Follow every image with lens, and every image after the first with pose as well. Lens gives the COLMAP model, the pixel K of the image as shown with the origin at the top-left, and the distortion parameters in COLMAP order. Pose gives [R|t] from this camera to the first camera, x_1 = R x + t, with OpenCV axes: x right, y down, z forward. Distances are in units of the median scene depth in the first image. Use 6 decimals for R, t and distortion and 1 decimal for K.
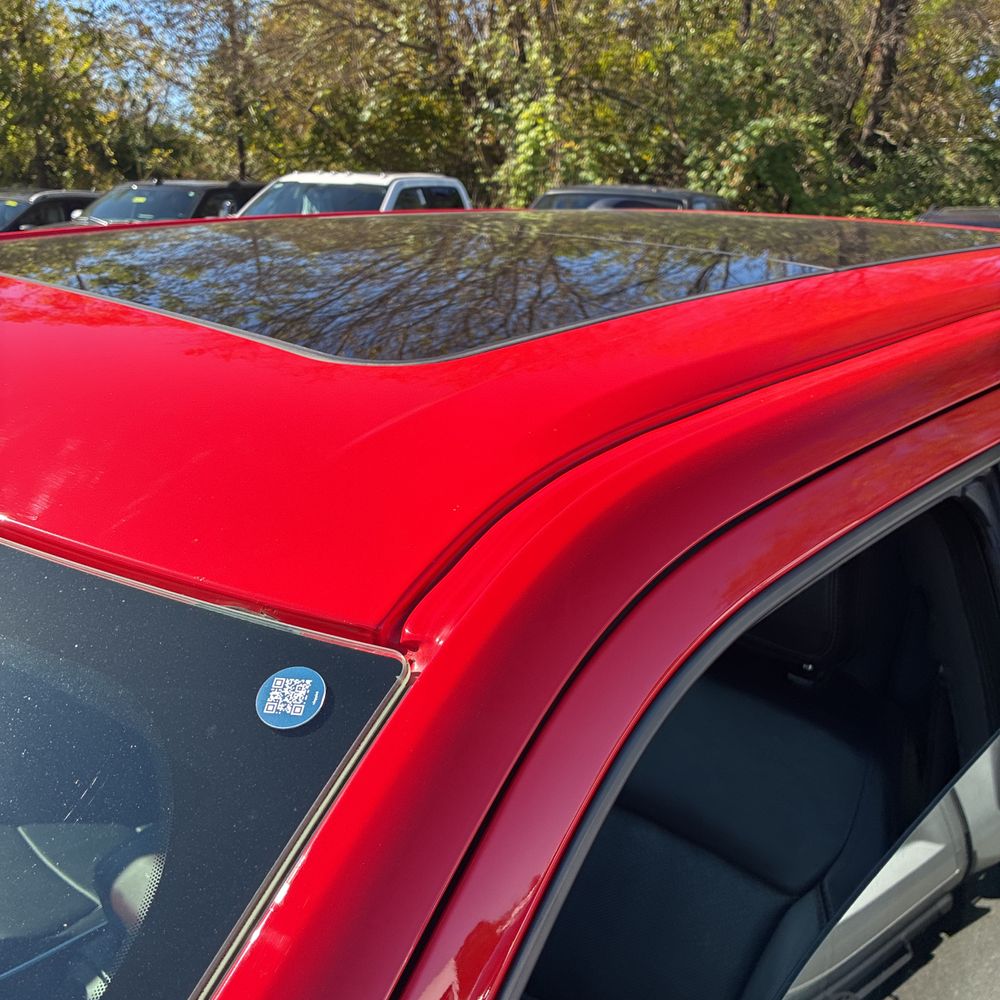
lens RADIAL K [[1008.7, 0, 511.2], [0, 1008.7, 545.8], [0, 0, 1]] dist [0.020513, 0.000000]
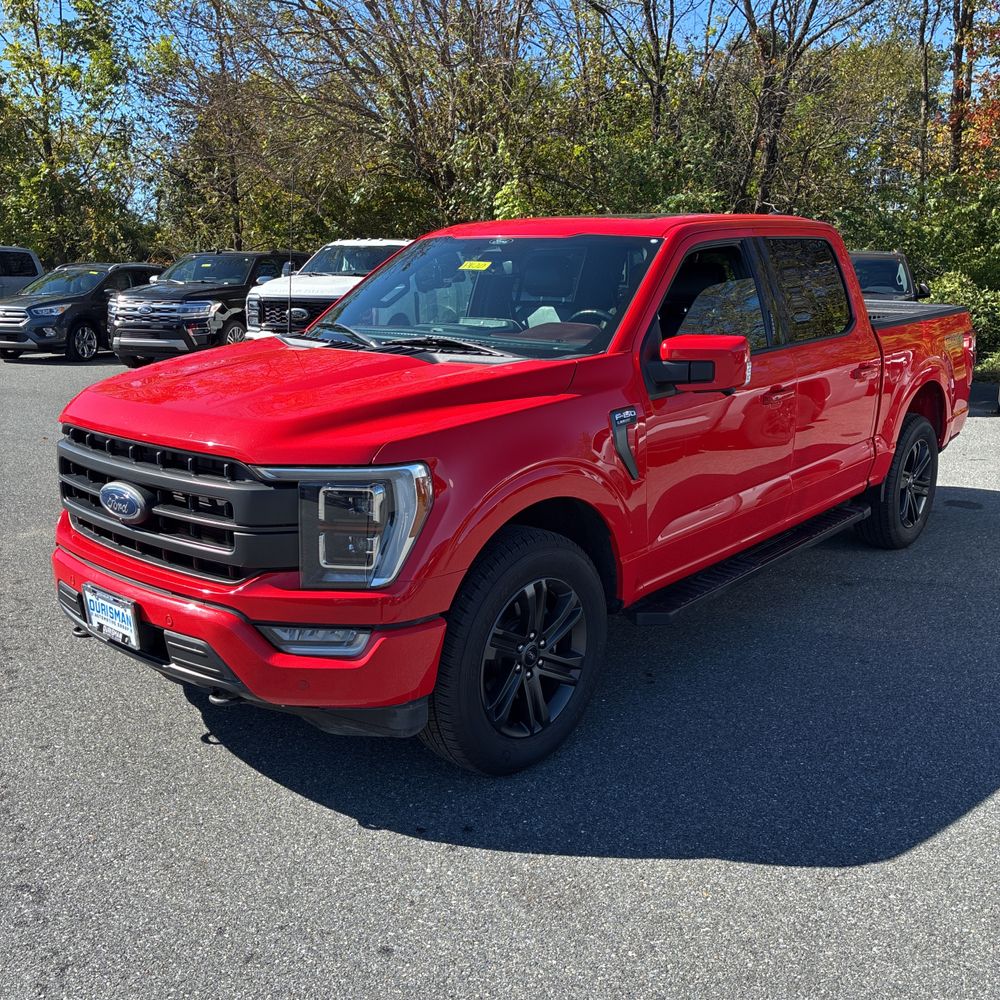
lens RADIAL K [[1008.7, 0, 511.7], [0, 1008.7, 528.6], [0, 0, 1]] dist [0.020513, 0.000000]
pose [[0.996862, -0.043978, 0.065819, -0.059228], [0.049473, 0.995209, -0.084324, 0.092353], [-0.061795, 0.087315, 0.994262, -0.212173]]
